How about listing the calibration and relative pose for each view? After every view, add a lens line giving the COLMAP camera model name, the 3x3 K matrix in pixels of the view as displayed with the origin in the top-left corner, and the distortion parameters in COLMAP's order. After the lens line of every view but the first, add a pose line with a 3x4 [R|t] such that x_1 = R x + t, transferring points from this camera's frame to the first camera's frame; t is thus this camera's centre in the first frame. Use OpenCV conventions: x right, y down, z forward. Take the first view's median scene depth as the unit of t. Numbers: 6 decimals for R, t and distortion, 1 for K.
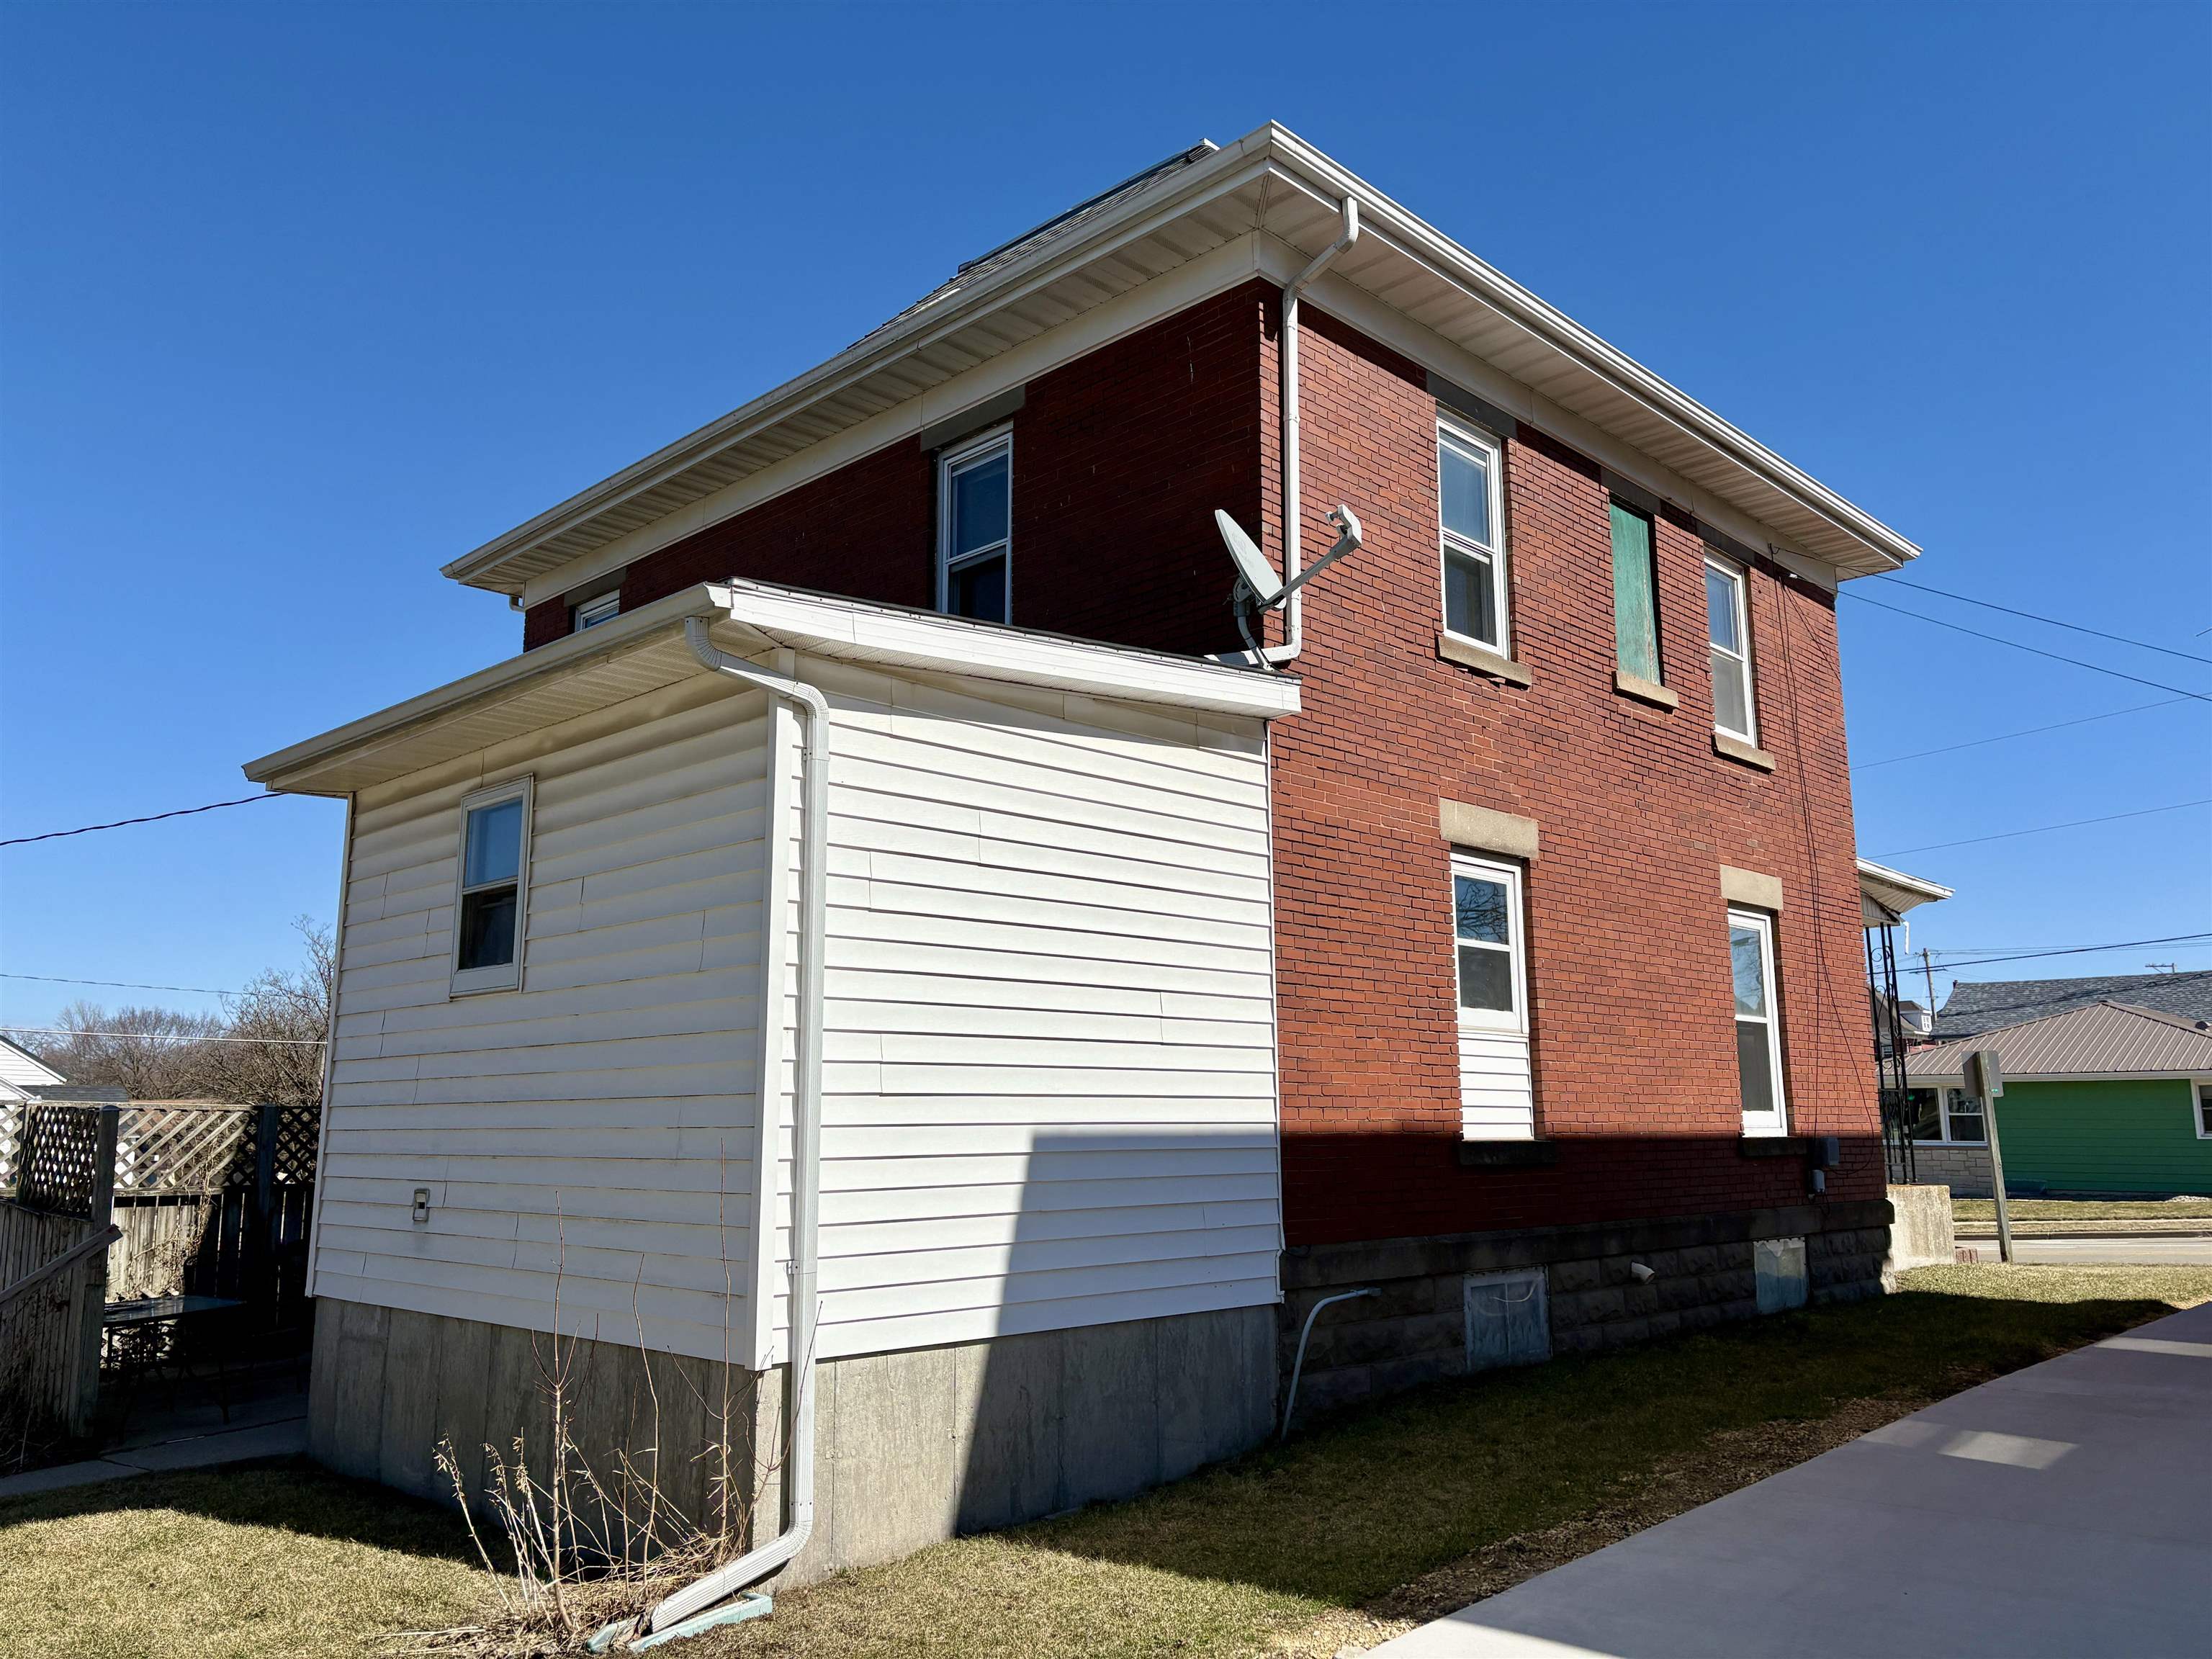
lens RADIAL K [[1671.9, 0, 1106.0], [0, 1671.9, 829.5], [0, 0, 1]] dist [0.055918, -0.049972]
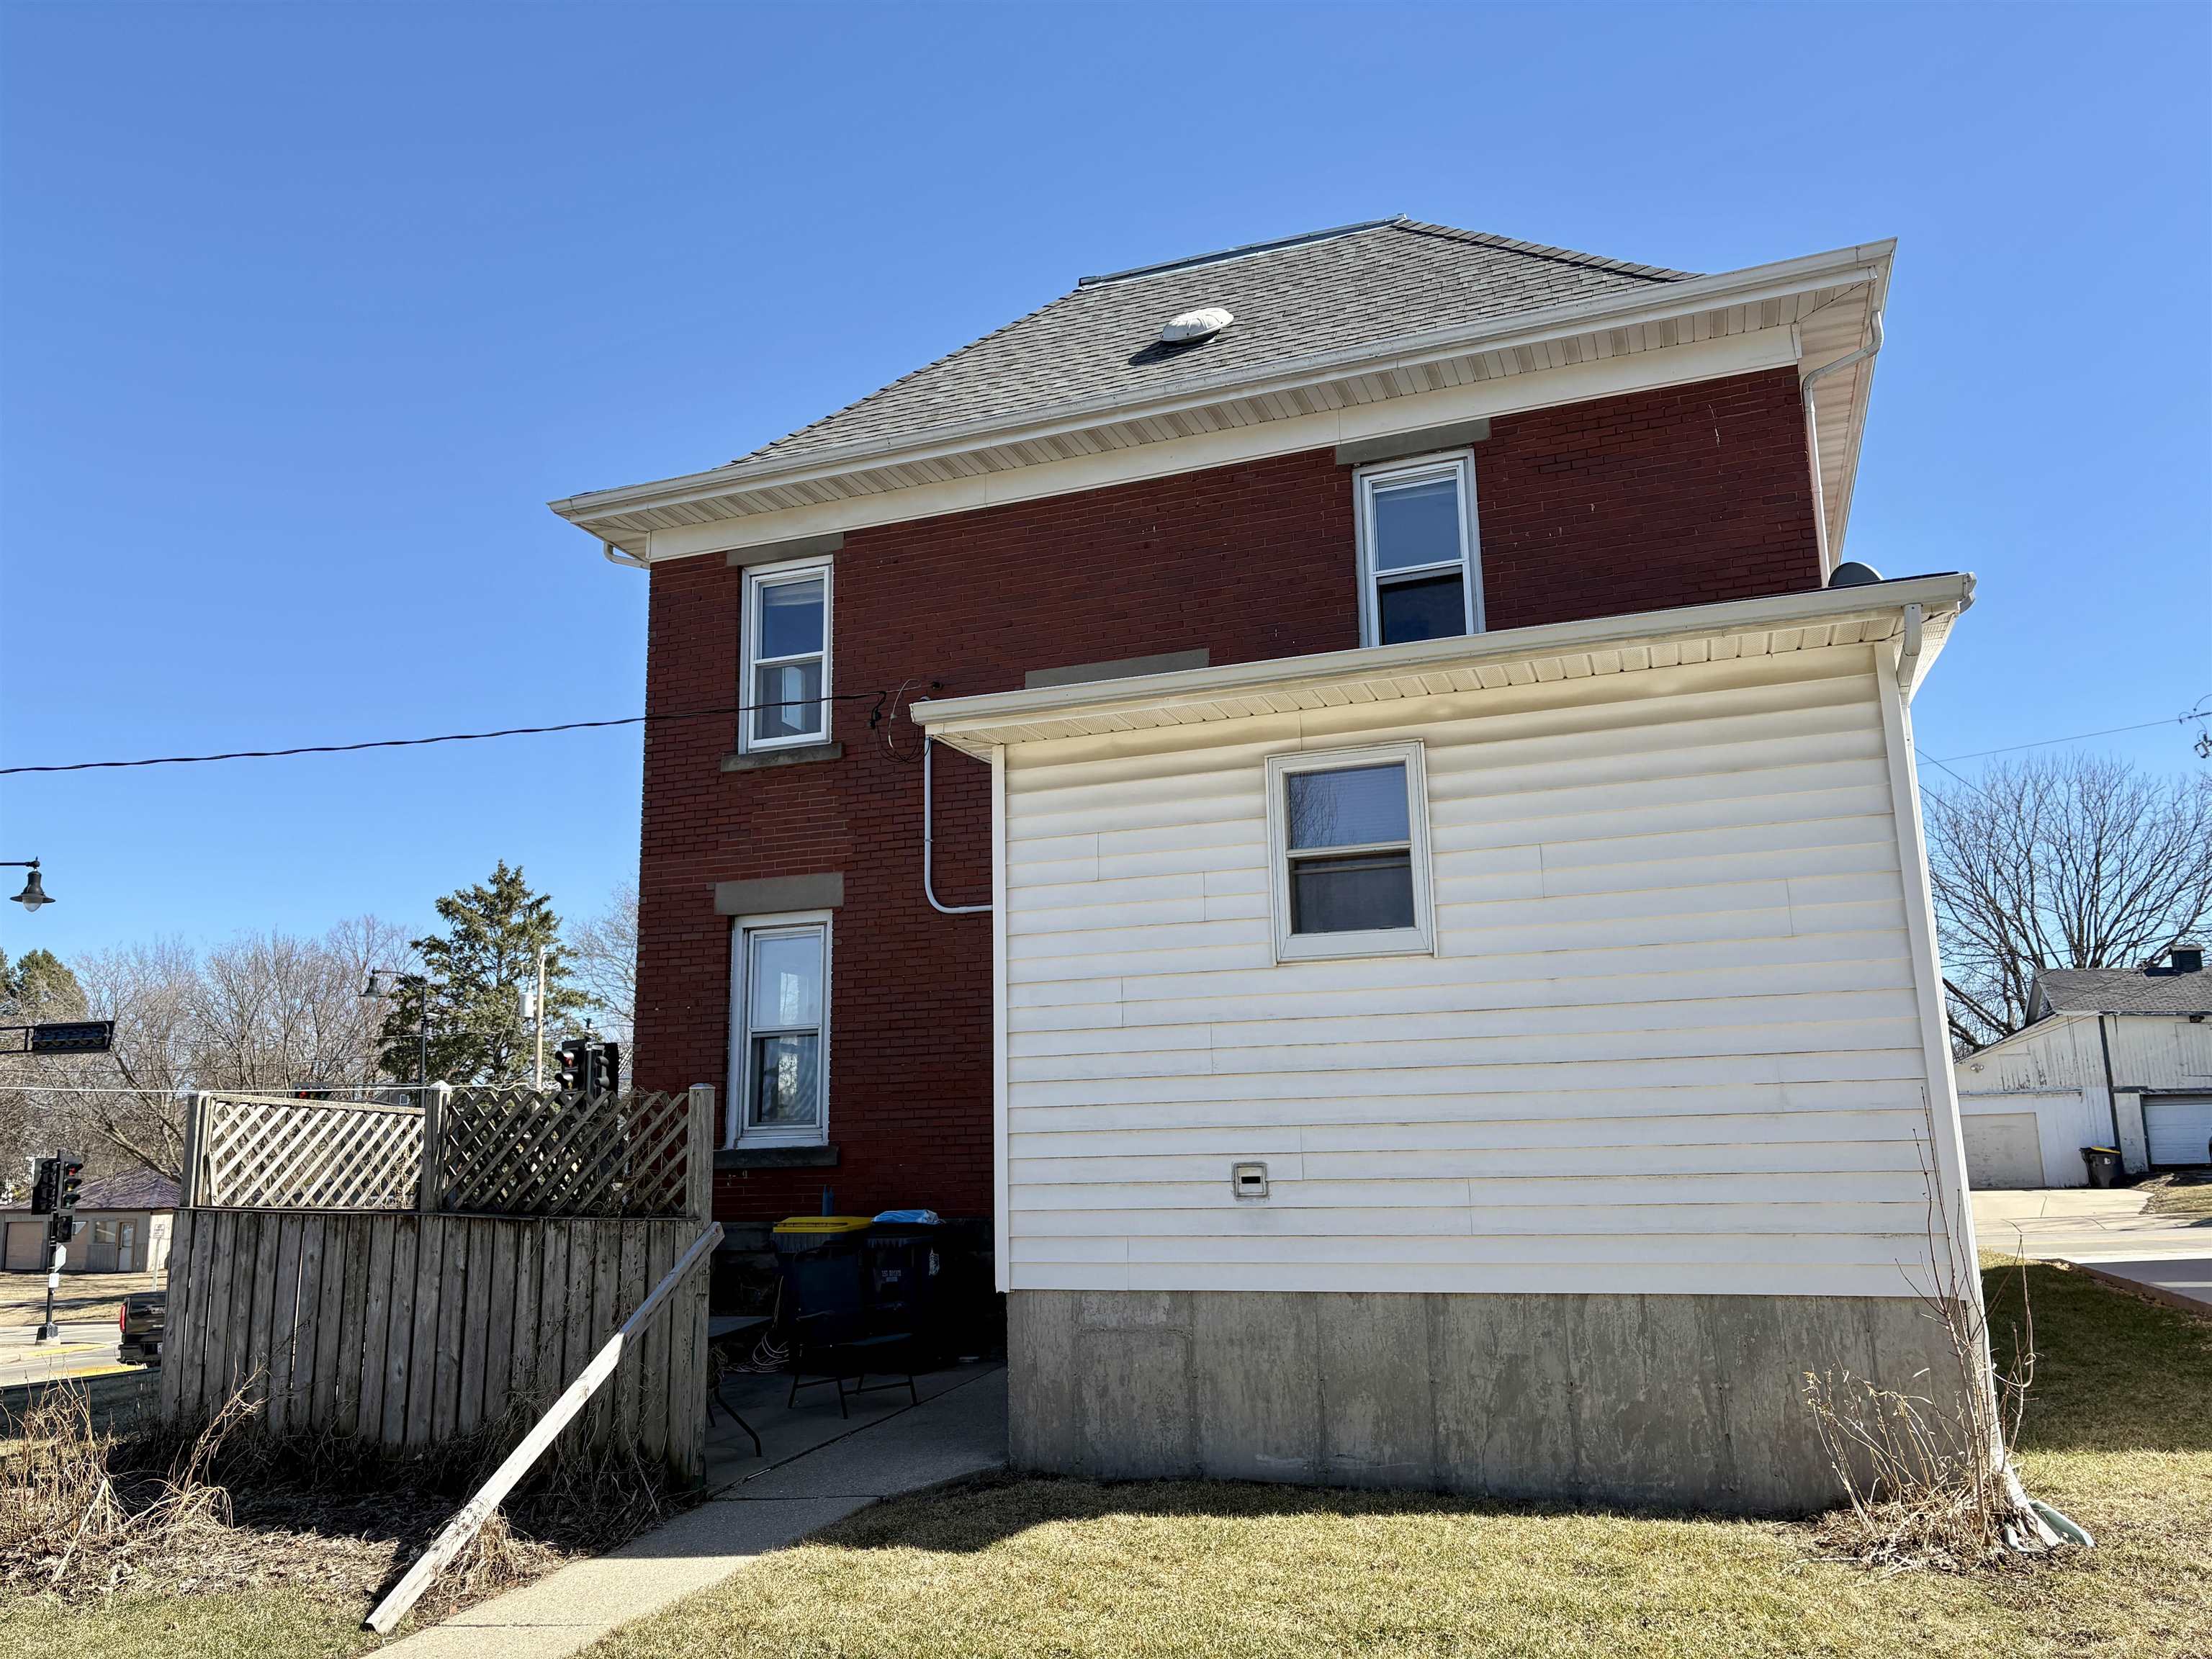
lens RADIAL K [[1671.9, 0, 1106.0], [0, 1671.9, 829.5], [0, 0, 1]] dist [0.055918, -0.049972]
pose [[0.914894, 0.067169, 0.398066, -0.856926], [-0.053173, 0.997520, -0.046111, 0.072029], [-0.400176, 0.021020, 0.916197, 0.158099]]
